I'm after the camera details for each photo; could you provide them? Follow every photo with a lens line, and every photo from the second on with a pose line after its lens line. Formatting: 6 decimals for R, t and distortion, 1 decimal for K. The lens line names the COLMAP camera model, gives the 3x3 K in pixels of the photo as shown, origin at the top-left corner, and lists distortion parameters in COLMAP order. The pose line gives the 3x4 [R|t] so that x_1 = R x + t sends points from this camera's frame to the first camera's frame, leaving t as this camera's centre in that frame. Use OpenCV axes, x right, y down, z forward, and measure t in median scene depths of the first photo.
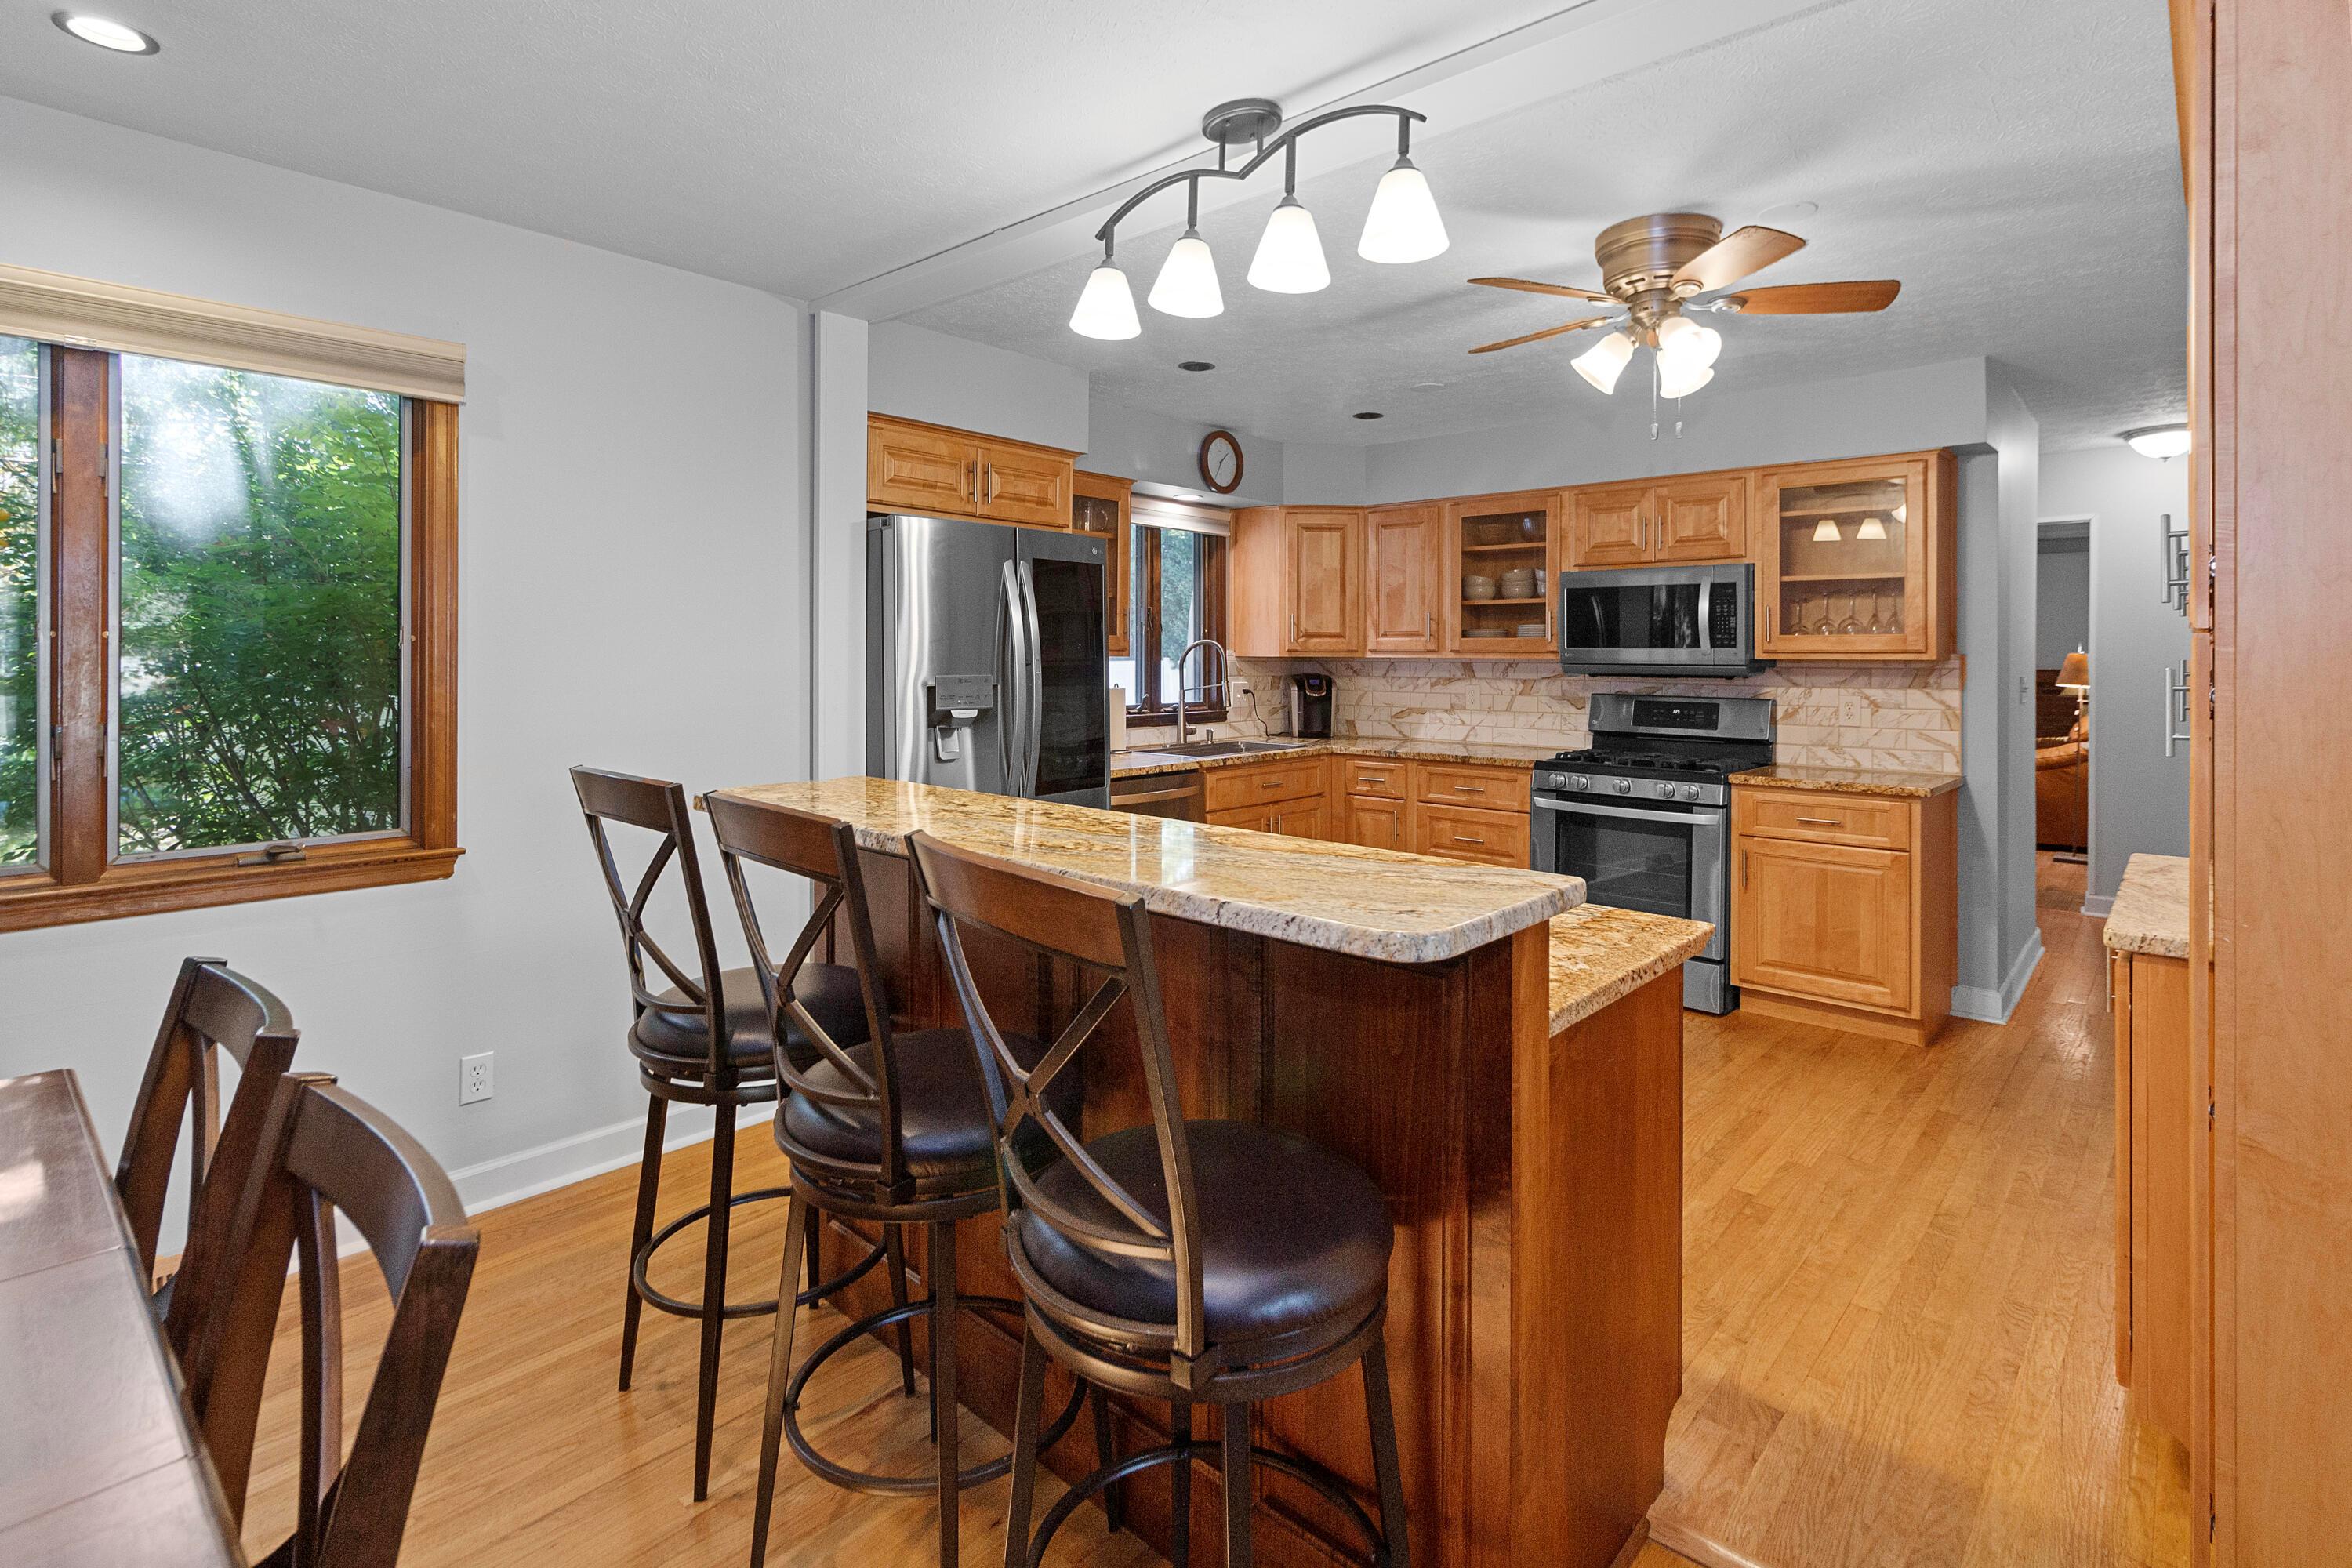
lens RADIAL K [[1125.0, 0, 1177.9], [0, 1125.0, 658.5], [0, 0, 1]] dist [0.003369, -0.000366]
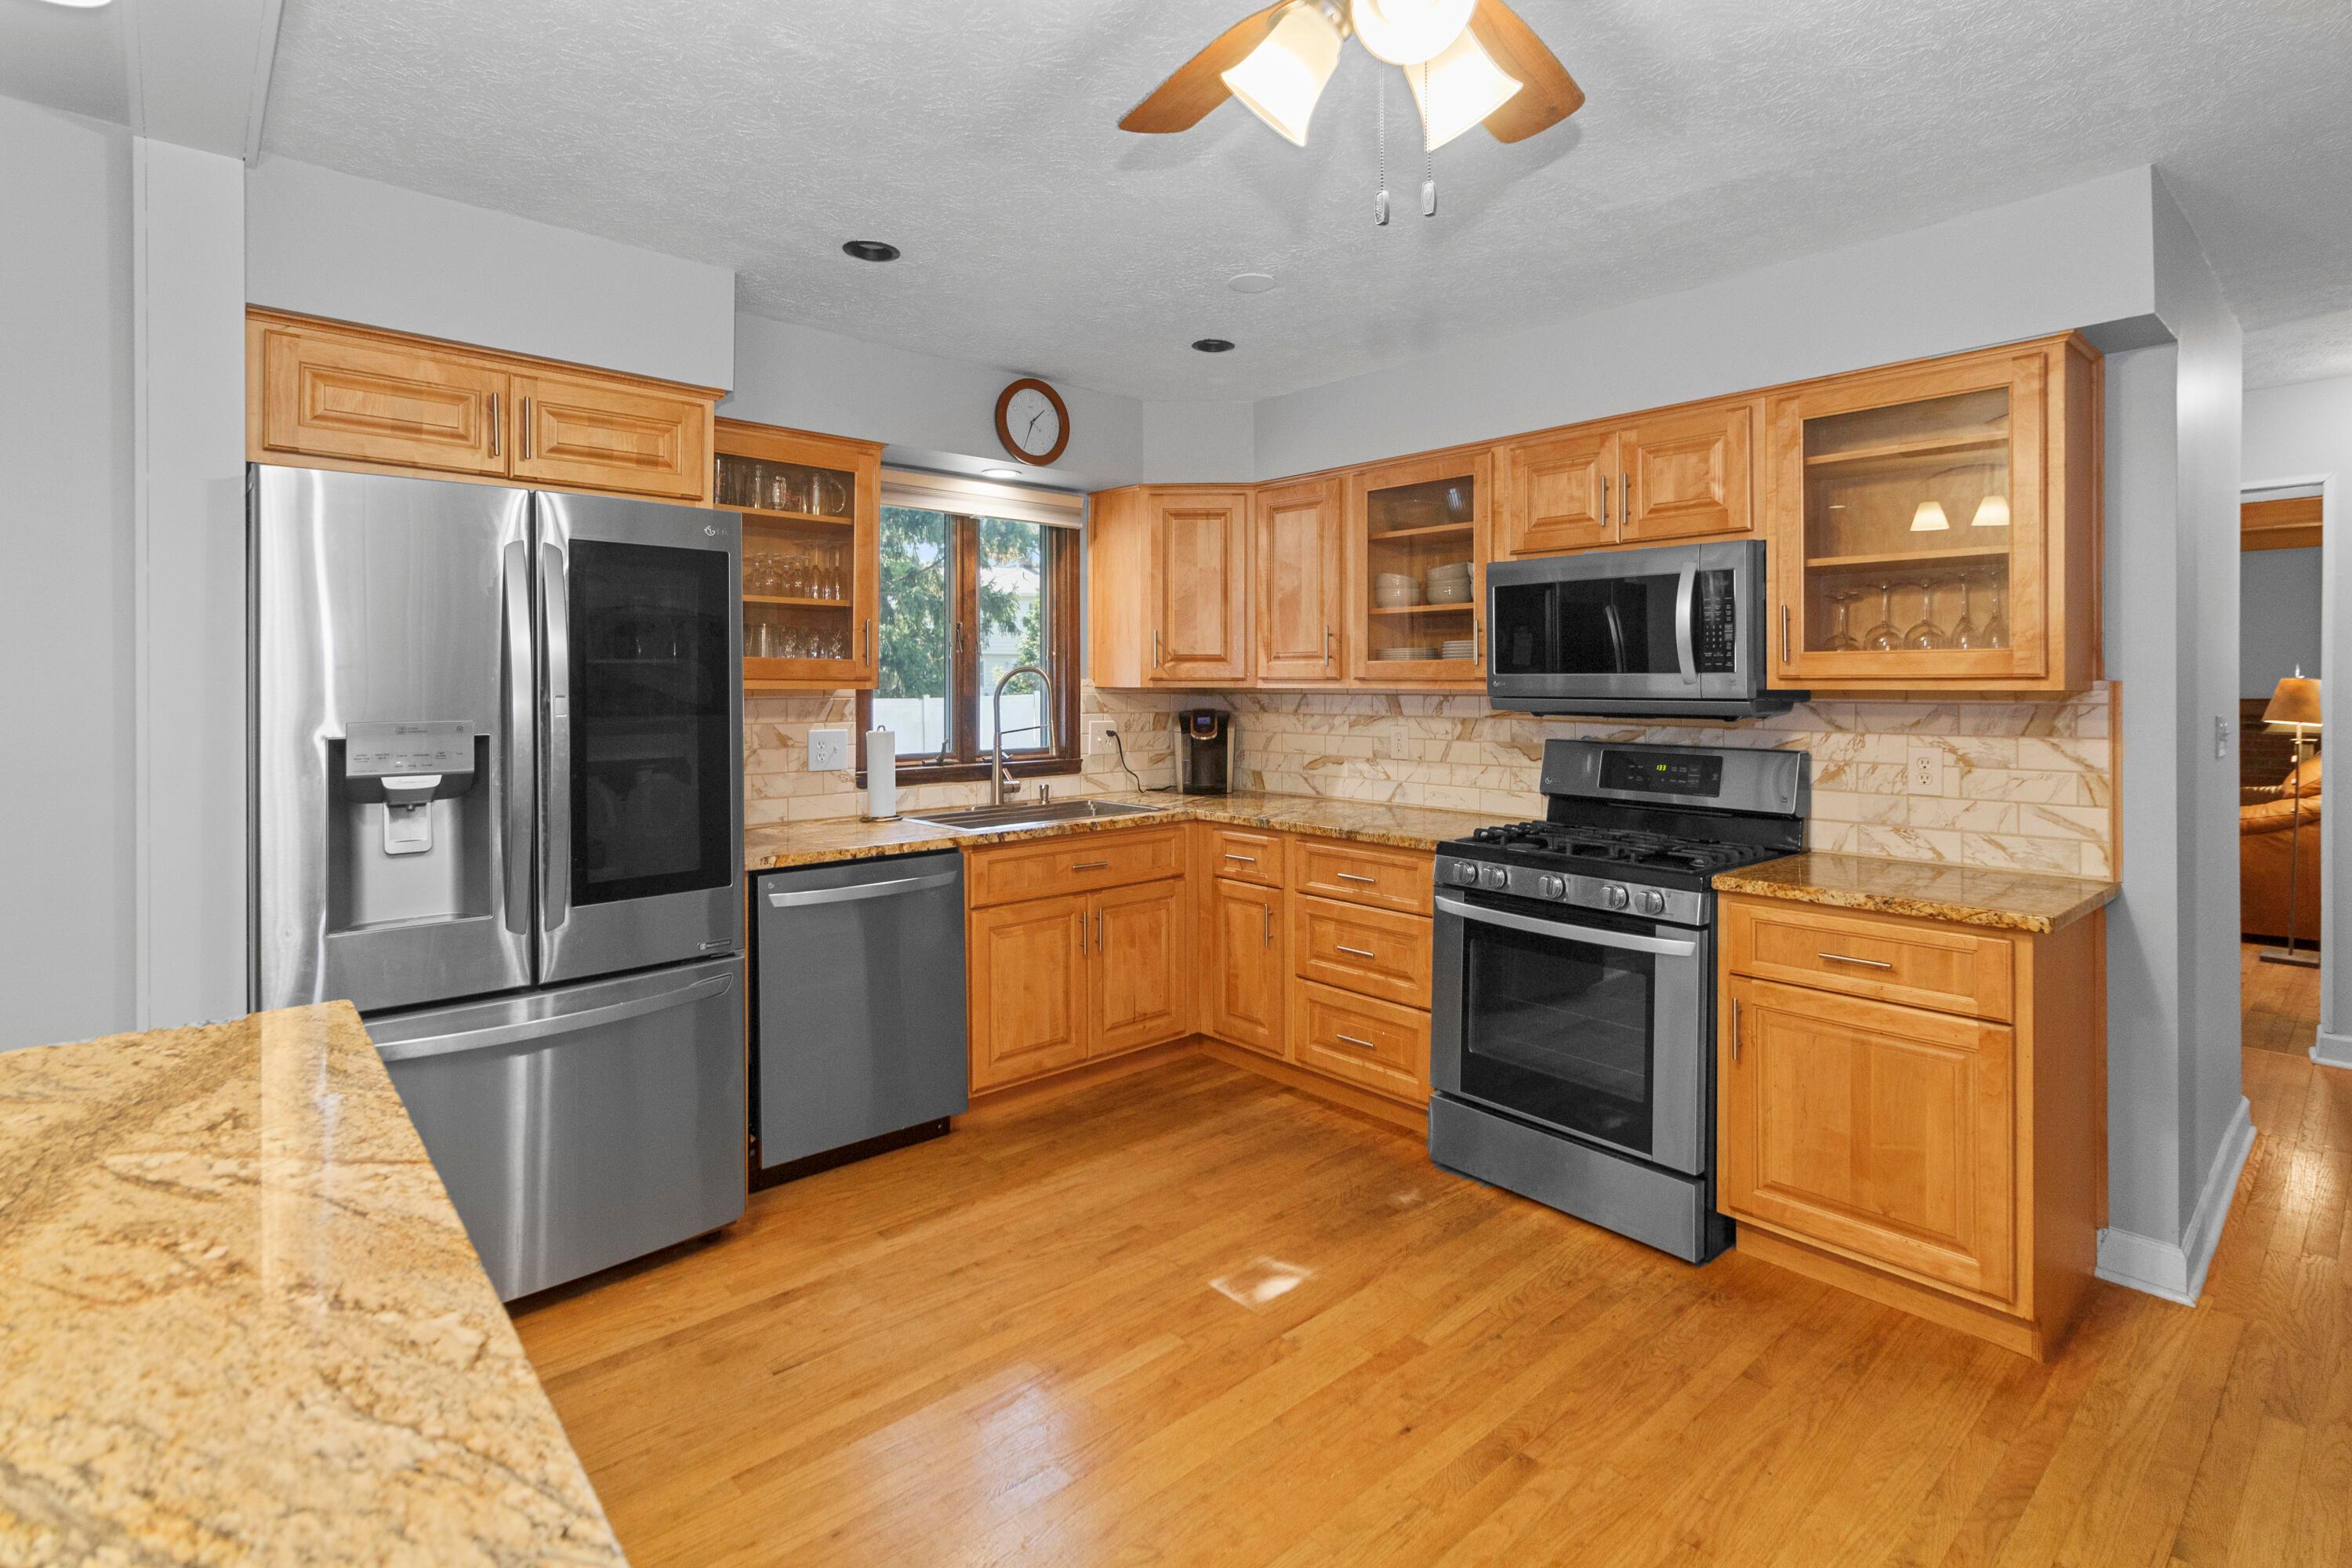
lens RADIAL K [[1125.0, 0, 1188.6], [0, 1125.0, 687.3], [0, 0, 1]] dist [0.003369, -0.000366]
pose [[0.995743, -0.004058, -0.092079, 0.232314], [0.004085, 0.999992, 0.000110, -0.002137], [0.092078, -0.000486, 0.995752, 0.317348]]
